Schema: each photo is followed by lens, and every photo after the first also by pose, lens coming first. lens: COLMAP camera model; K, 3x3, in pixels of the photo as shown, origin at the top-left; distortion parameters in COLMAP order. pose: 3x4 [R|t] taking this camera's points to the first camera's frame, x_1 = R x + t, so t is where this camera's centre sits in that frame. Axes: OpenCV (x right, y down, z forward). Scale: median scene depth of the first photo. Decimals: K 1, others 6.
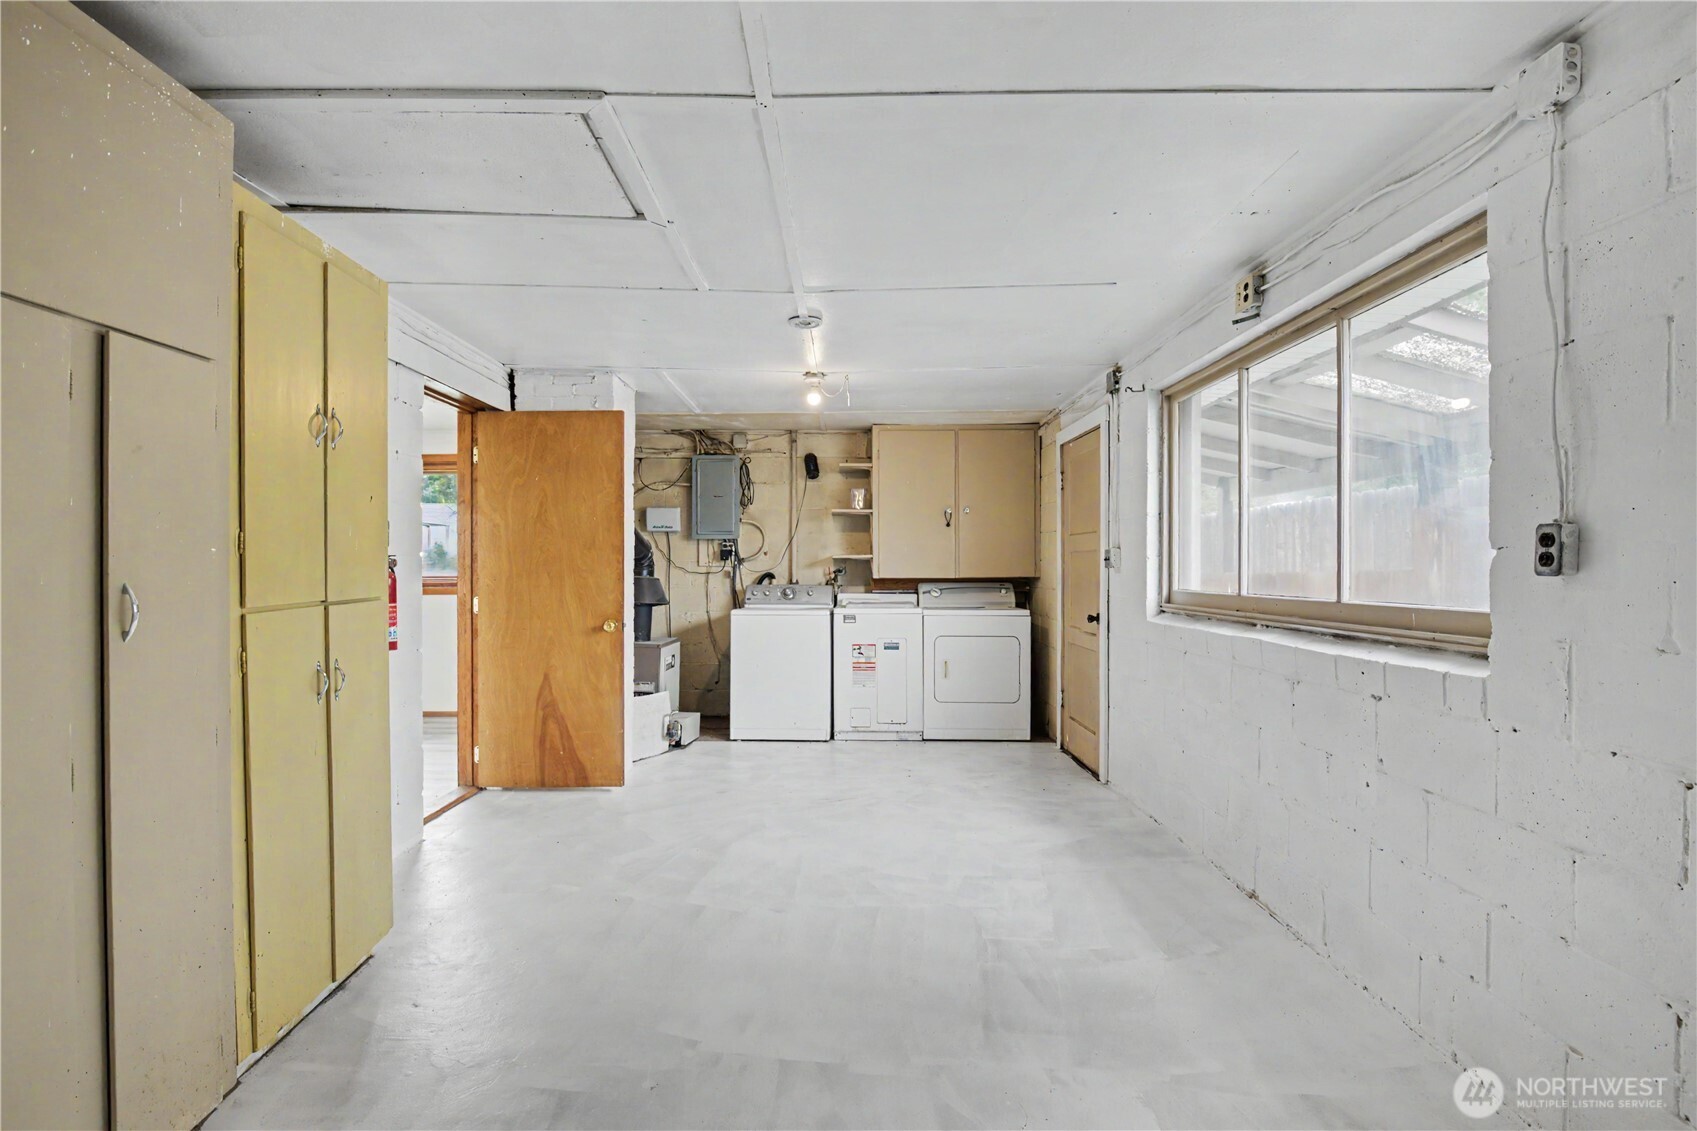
lens RADIAL K [[791.7, 0, 847.6], [0, 791.7, 567.9], [0, 0, 1]] dist [0.000641, 0.000060]
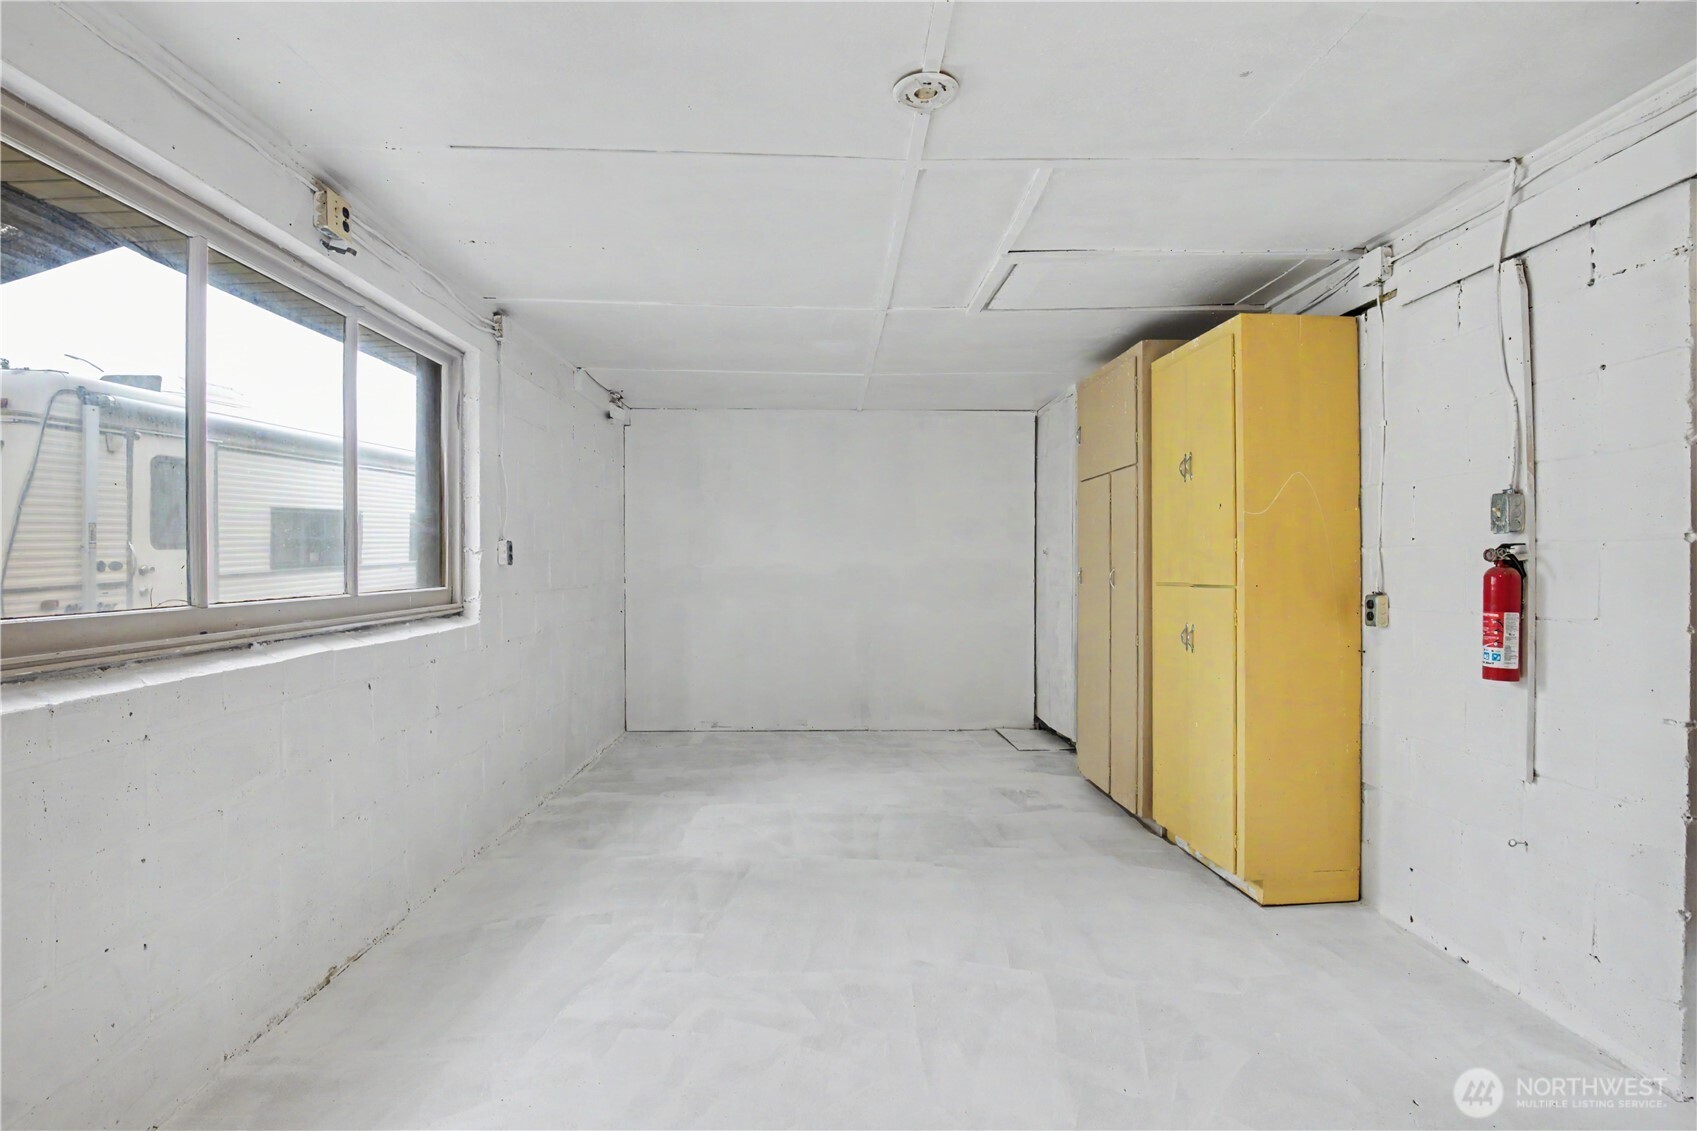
lens RADIAL K [[791.7, 0, 848.8], [0, 791.7, 562.3], [0, 0, 1]] dist [0.000641, 0.000060]
pose [[-0.999757, 0.000343, -0.022033, 0.011678], [0.000240, 0.999989, 0.004717, -0.003966], [0.022035, 0.004710, -0.999746, 2.096355]]
